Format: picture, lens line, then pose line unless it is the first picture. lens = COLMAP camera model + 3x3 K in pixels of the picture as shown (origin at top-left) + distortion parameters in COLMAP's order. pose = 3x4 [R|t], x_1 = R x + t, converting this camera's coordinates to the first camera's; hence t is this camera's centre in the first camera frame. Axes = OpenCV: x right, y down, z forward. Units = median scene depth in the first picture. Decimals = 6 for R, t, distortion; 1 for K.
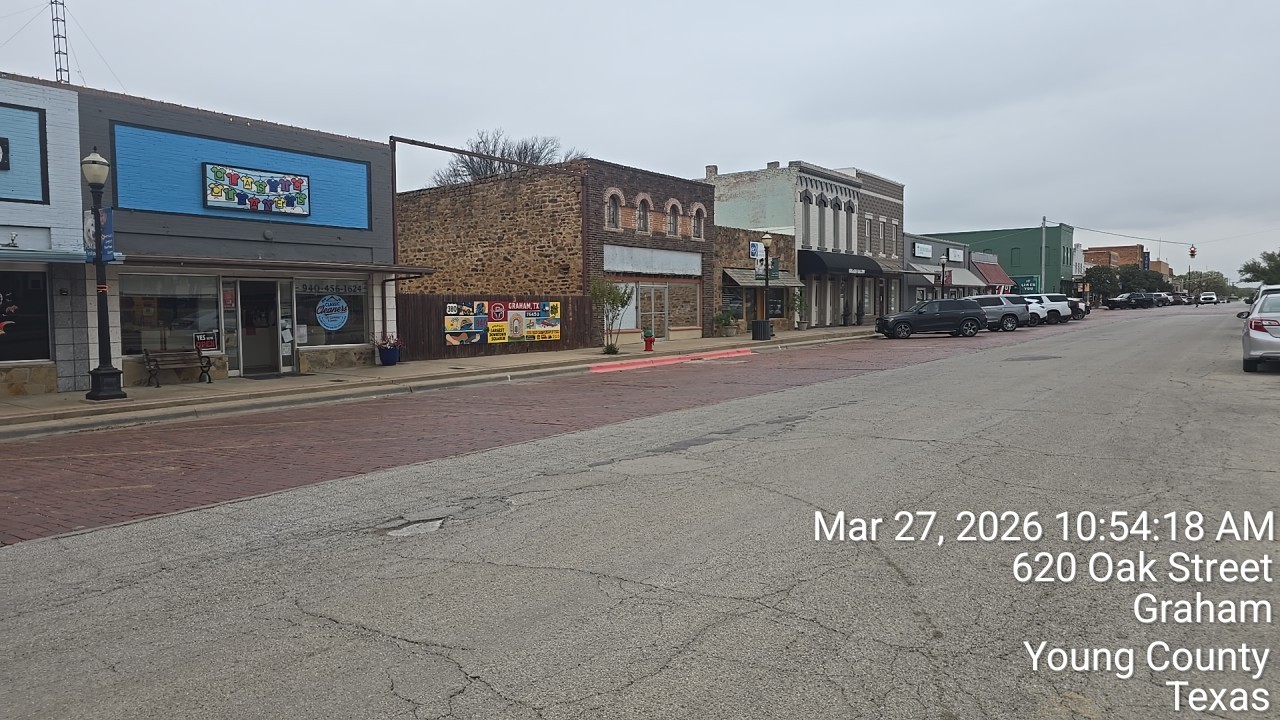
lens RADIAL K [[841.5, 0, 642.5], [0, 841.5, 362.0], [0, 0, 1]] dist [0.053959, -0.053355]
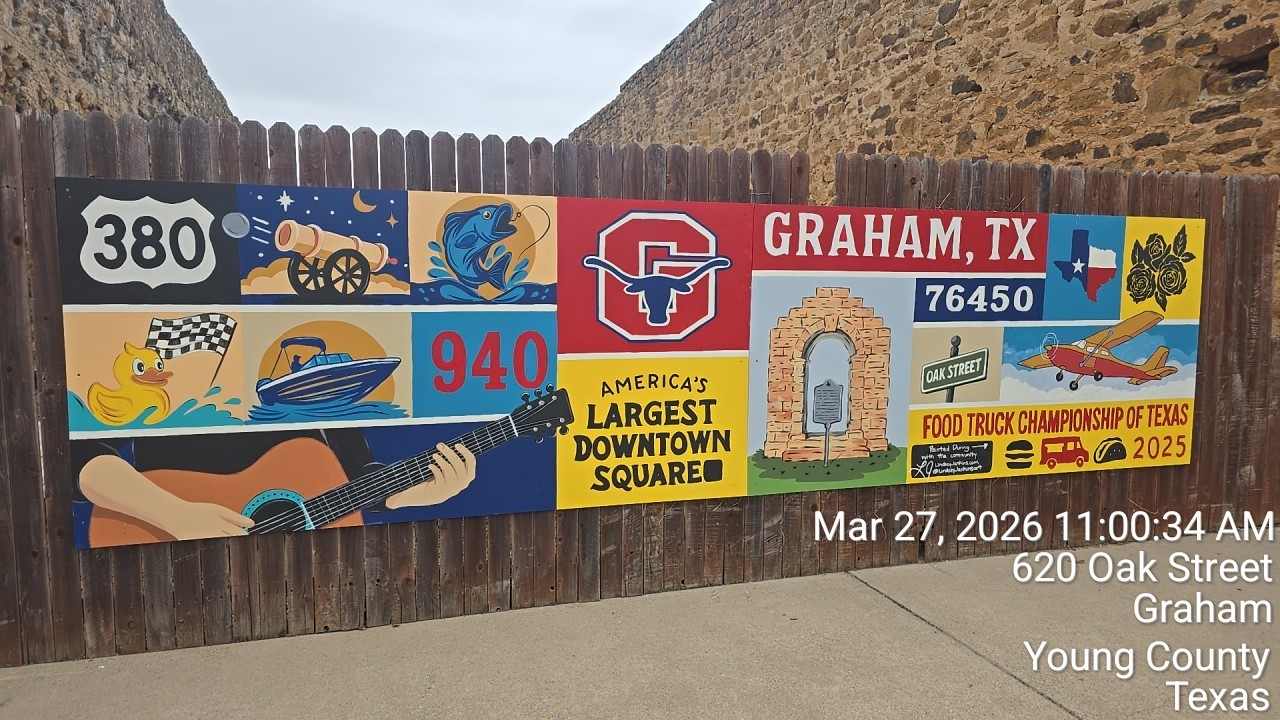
lens RADIAL K [[841.5, 0, 643.2], [0, 841.5, 358.3], [0, 0, 1]] dist [0.053959, -0.053355]
pose [[0.793959, 0.059885, -0.605014, -0.089170], [-0.047895, 0.998205, 0.035952, -0.049824], [0.606081, 0.000433, 0.795403, 0.865491]]
